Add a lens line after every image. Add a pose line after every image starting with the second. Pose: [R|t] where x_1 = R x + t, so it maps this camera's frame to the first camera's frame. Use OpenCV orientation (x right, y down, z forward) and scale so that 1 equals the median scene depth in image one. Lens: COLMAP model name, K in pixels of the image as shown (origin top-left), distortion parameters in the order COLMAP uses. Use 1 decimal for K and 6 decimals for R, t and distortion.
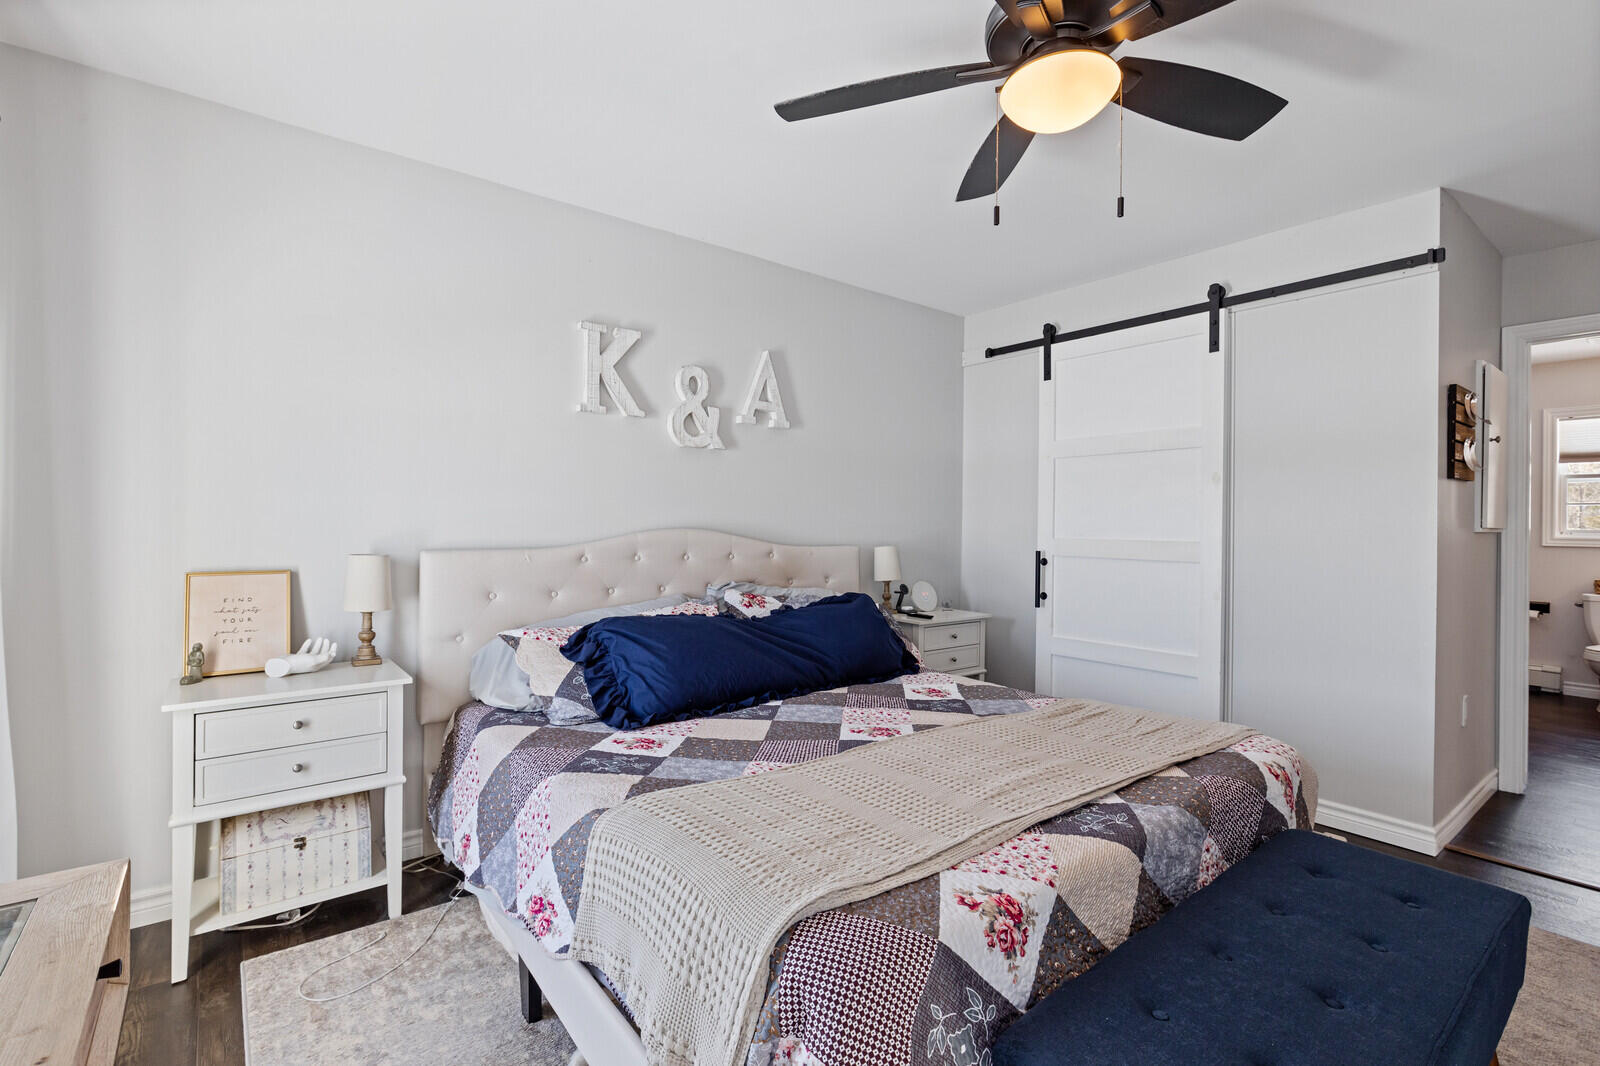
lens RADIAL K [[716.0, 0, 800.0], [0, 716.0, 533.0], [0, 0, 1]] dist [0.000362, -0.000531]
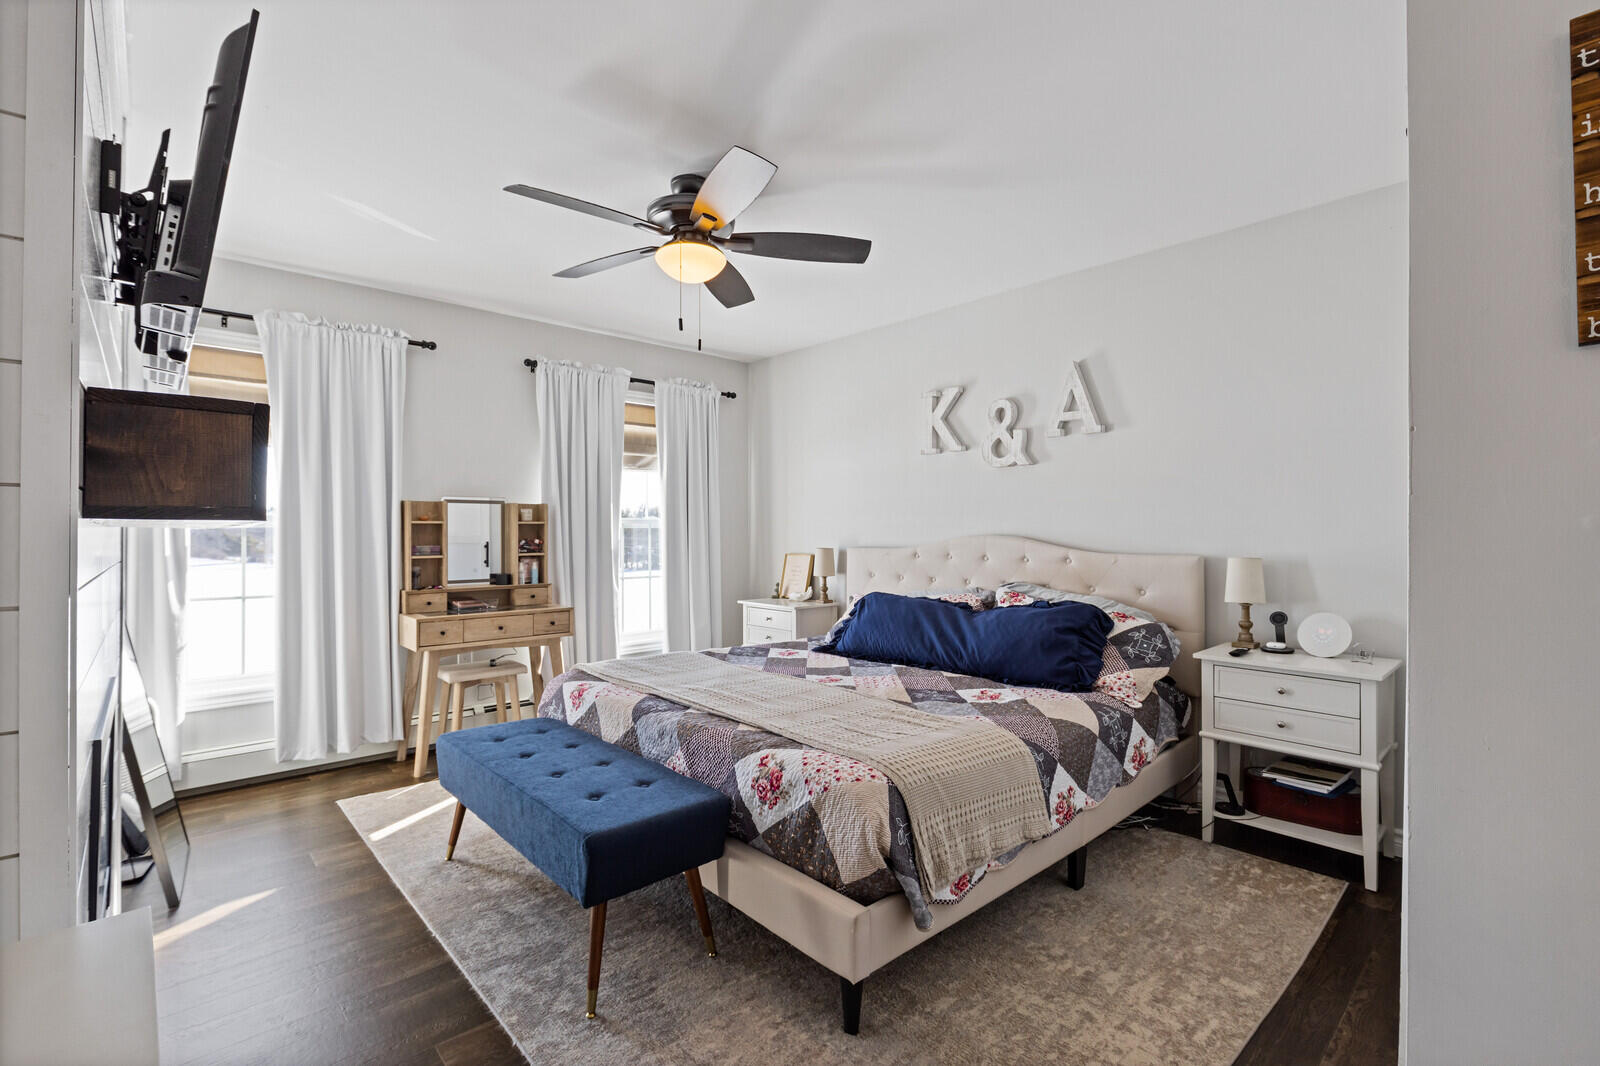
lens RADIAL K [[716.0, 0, 800.0], [0, 716.0, 533.0], [0, 0, 1]] dist [0.000362, -0.000531]
pose [[0.085193, -0.008844, -0.996325, 1.002158], [-0.011519, 0.999885, -0.009860, 0.005842], [0.996298, 0.012317, 0.085081, 0.560236]]
